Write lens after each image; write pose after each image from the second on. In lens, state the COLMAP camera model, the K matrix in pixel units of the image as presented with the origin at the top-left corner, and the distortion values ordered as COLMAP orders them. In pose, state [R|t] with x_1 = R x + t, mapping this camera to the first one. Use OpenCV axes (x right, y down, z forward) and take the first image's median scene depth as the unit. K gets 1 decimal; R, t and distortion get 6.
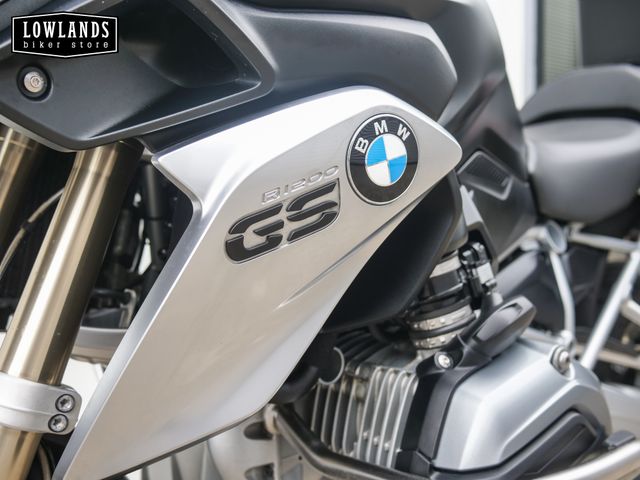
lens RADIAL K [[731.6, 0, 317.7], [0, 731.6, 241.3], [0, 0, 1]] dist [-0.010449, 0.000000]
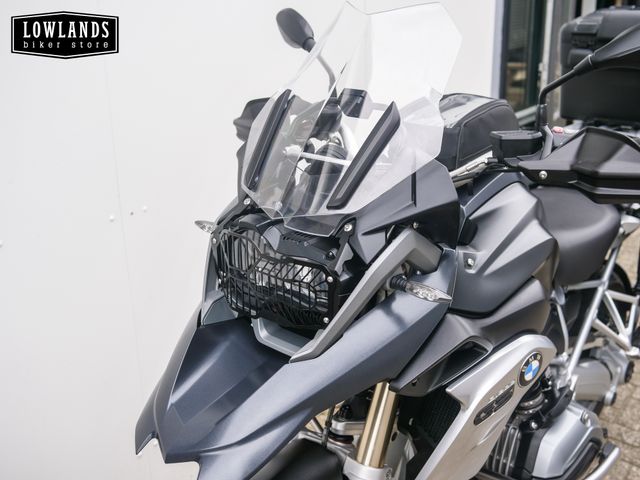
lens RADIAL K [[731.6, 0, 320.8], [0, 731.6, 238.5], [0, 0, 1]] dist [-0.010449, 0.000000]
pose [[0.992968, -0.038157, 0.112067, -0.660239], [0.012254, 0.974676, 0.223284, -0.847587], [-0.117749, -0.220341, 0.968290, -0.865945]]
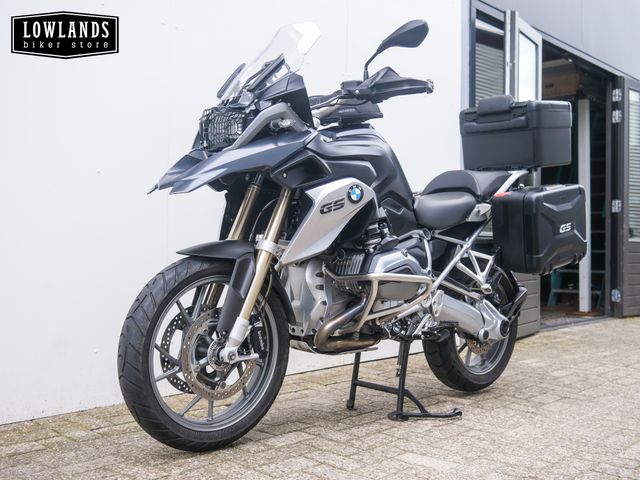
lens RADIAL K [[731.6, 0, 321.3], [0, 731.6, 242.9], [0, 0, 1]] dist [-0.010449, 0.000000]
pose [[0.999547, 0.029270, -0.007020, -0.059889], [-0.029850, 0.993916, -0.106021, 0.529742], [0.003874, 0.106182, 0.994339, -2.712776]]
